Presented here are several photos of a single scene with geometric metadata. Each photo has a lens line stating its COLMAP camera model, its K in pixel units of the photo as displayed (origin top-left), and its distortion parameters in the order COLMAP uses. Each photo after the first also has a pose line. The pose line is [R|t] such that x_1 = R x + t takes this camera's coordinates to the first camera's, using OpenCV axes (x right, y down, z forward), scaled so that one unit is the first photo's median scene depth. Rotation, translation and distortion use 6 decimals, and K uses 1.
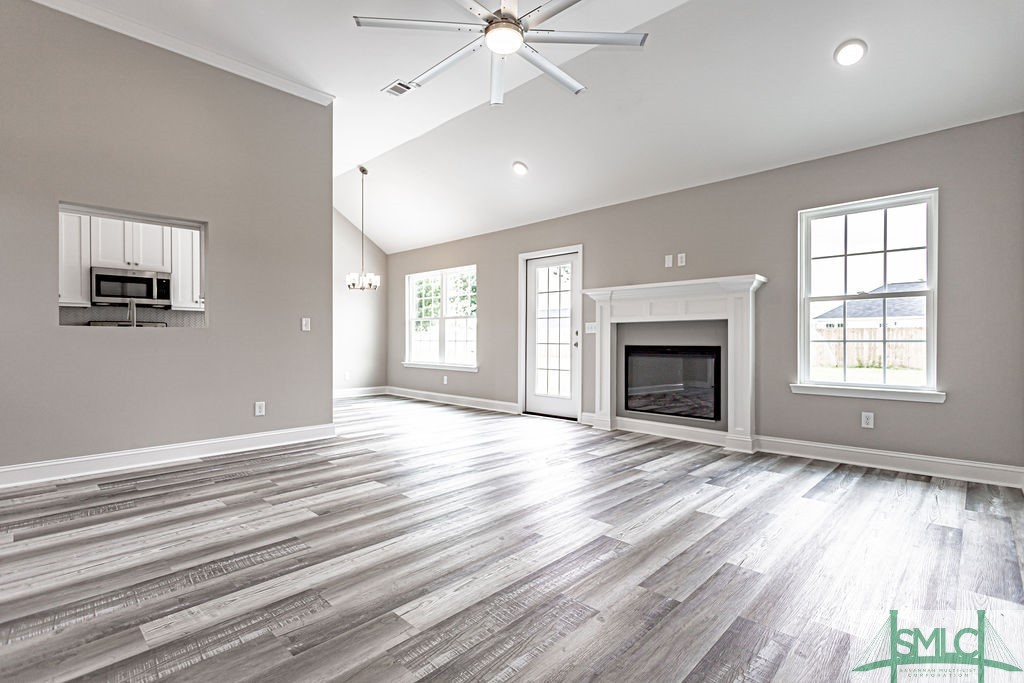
lens RADIAL K [[482.8, 0, 509.5], [0, 482.8, 338.1], [0, 0, 1]] dist [0.001089, 0.000273]
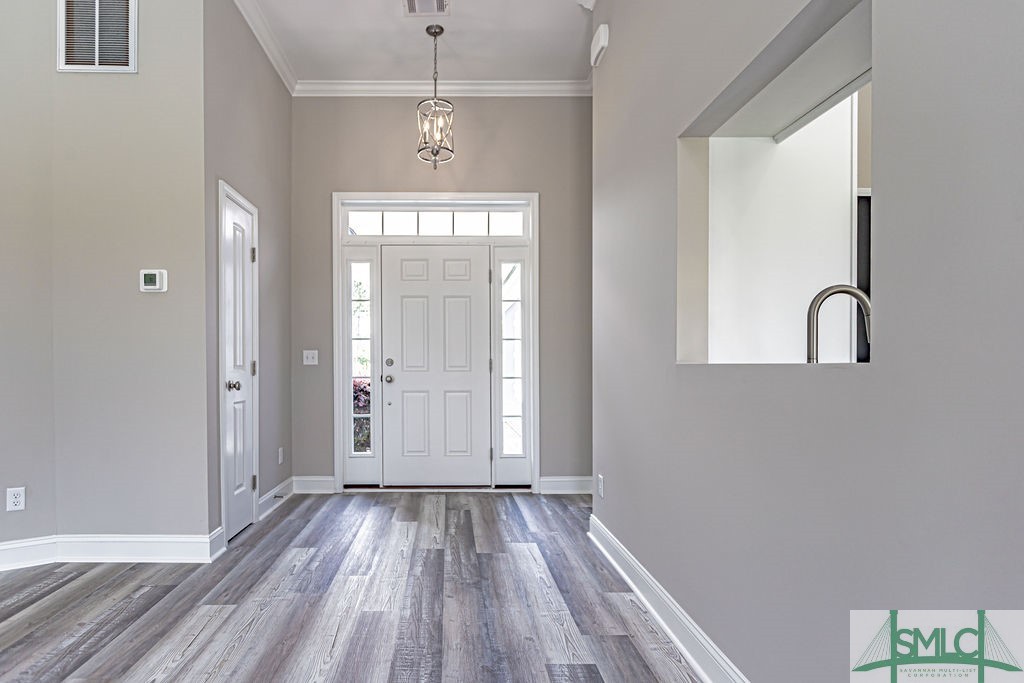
lens RADIAL K [[508.1, 0, 448.8], [0, 508.1, 368.1], [0, 0, 1]] dist [0.001651, 0.000486]
pose [[-0.715922, 0.003745, -0.698170, -0.272121], [0.000092, 0.999986, 0.005269, -0.017023], [0.698180, 0.003707, -0.715913, 0.990144]]
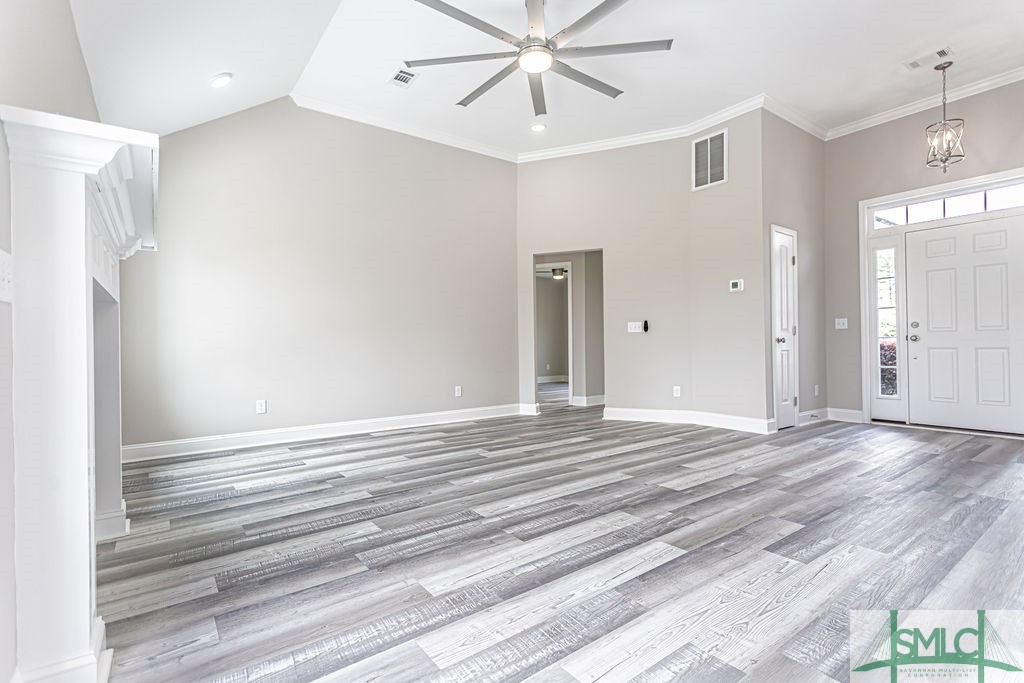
lens RADIAL K [[479.7, 0, 512.6], [0, 479.7, 342.1], [0, 0, 1]] dist [0.002943, 0.000693]
pose [[-0.987481, 0.010592, 0.157382, -0.091833], [0.010365, 0.999944, -0.002266, 0.012062], [-0.157397, -0.000607, -0.987535, 1.528980]]
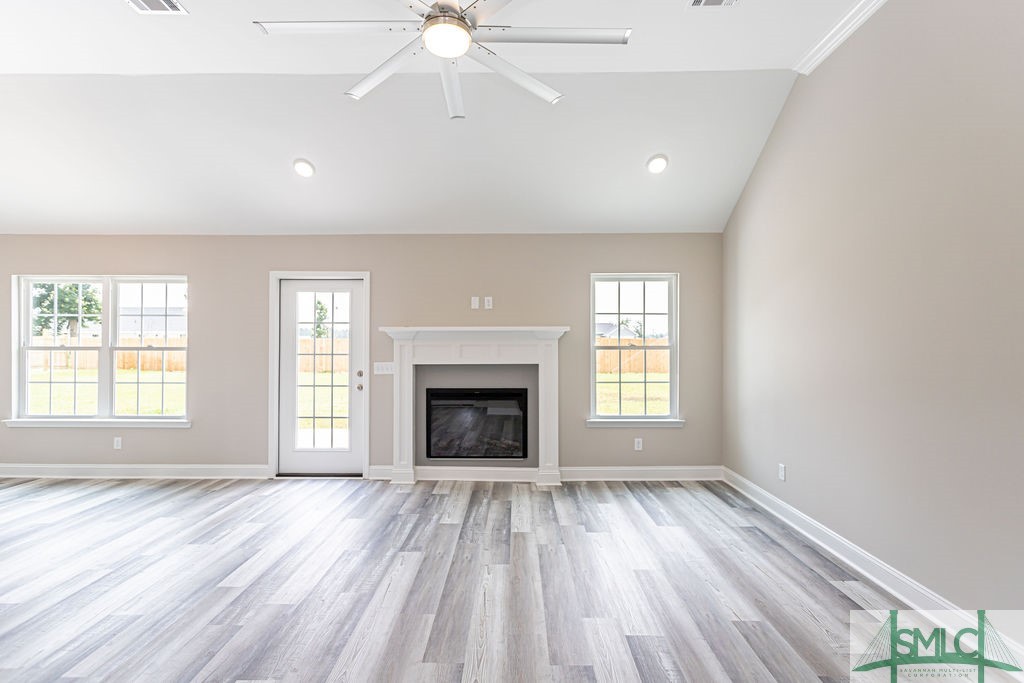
lens RADIAL K [[482.8, 0, 509.5], [0, 482.8, 338.1], [0, 0, 1]] dist [0.001089, 0.000273]
pose [[0.725080, 0.004771, 0.688649, -0.352922], [-0.001353, 0.999984, -0.005503, -0.094432], [-0.688664, 0.003059, 0.725074, 0.268417]]
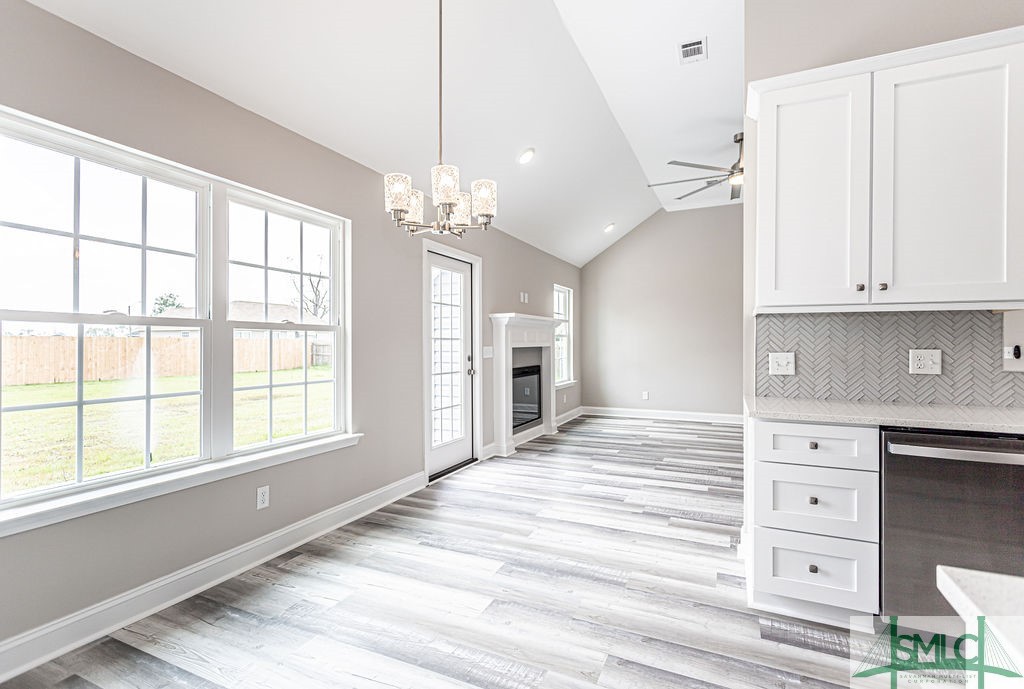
lens RADIAL K [[489.6, 0, 507.2], [0, 489.6, 344.8], [0, 0, 1]] dist [0.001620, 0.000093]
pose [[-0.329997, -0.003112, 0.943977, -0.949959], [-0.001260, 0.999995, 0.002856, -0.050118], [-0.943981, -0.000247, -0.329999, 1.674353]]
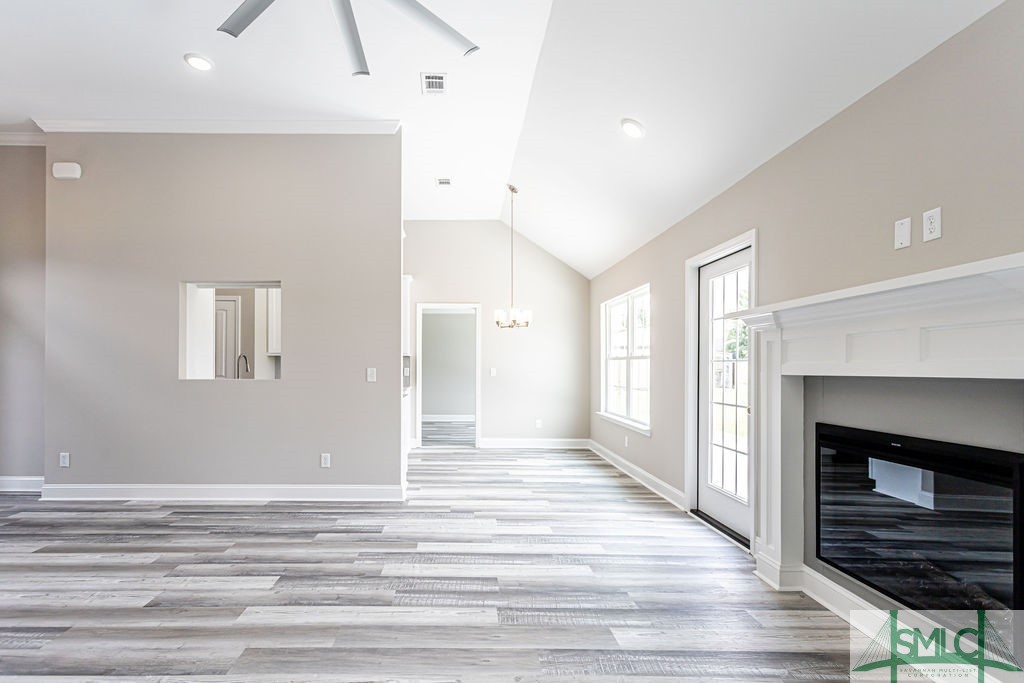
lens RADIAL K [[506.3, 0, 463.8], [0, 506.3, 361.3], [0, 0, 1]] dist [-0.000437, 0.000435]
pose [[0.699750, -0.006052, -0.714363, 0.438794], [-0.002137, 0.999942, -0.010565, -0.048878], [0.714385, 0.008920, 0.699696, 0.486185]]
